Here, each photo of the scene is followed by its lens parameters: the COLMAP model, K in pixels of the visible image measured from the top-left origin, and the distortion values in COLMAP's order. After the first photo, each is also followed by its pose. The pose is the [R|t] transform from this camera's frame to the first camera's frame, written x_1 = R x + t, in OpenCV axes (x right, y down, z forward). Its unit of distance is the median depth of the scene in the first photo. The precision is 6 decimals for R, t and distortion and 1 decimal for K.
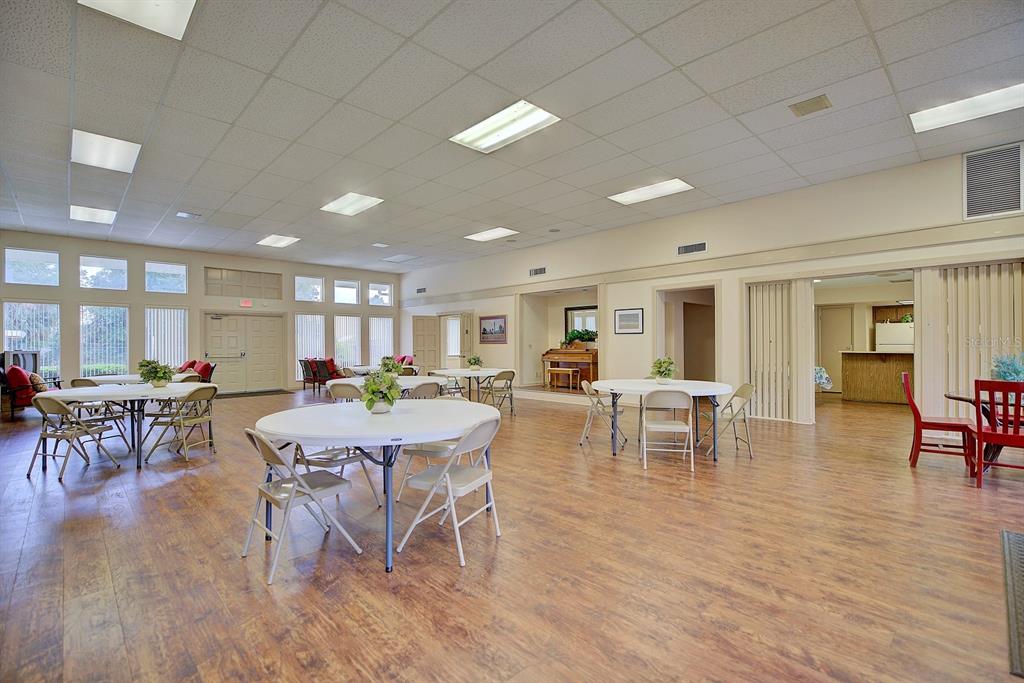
lens RADIAL K [[466.9, 0, 510.1], [0, 466.9, 340.4], [0, 0, 1]] dist [-0.008946, 0.002121]
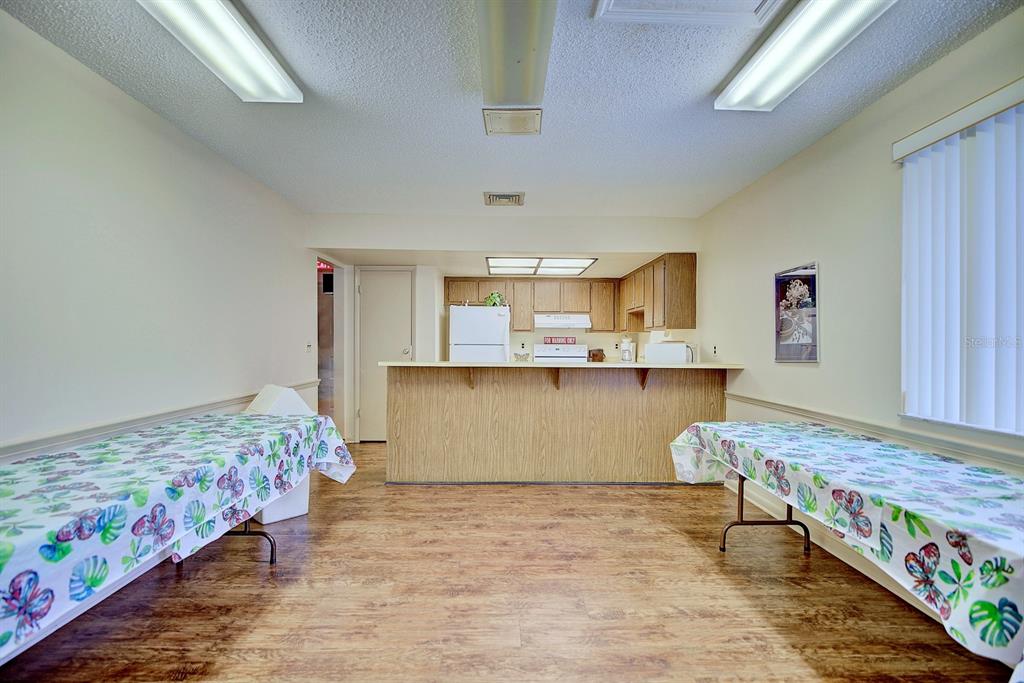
lens RADIAL K [[466.9, 0, 510.1], [0, 466.9, 344.3], [0, 0, 1]] dist [-0.008946, 0.002121]
pose [[0.673514, 0.013071, 0.739059, 0.448643], [-0.013721, 0.999892, -0.005181, 0.007678], [-0.739047, -0.006651, 0.673621, 0.600221]]
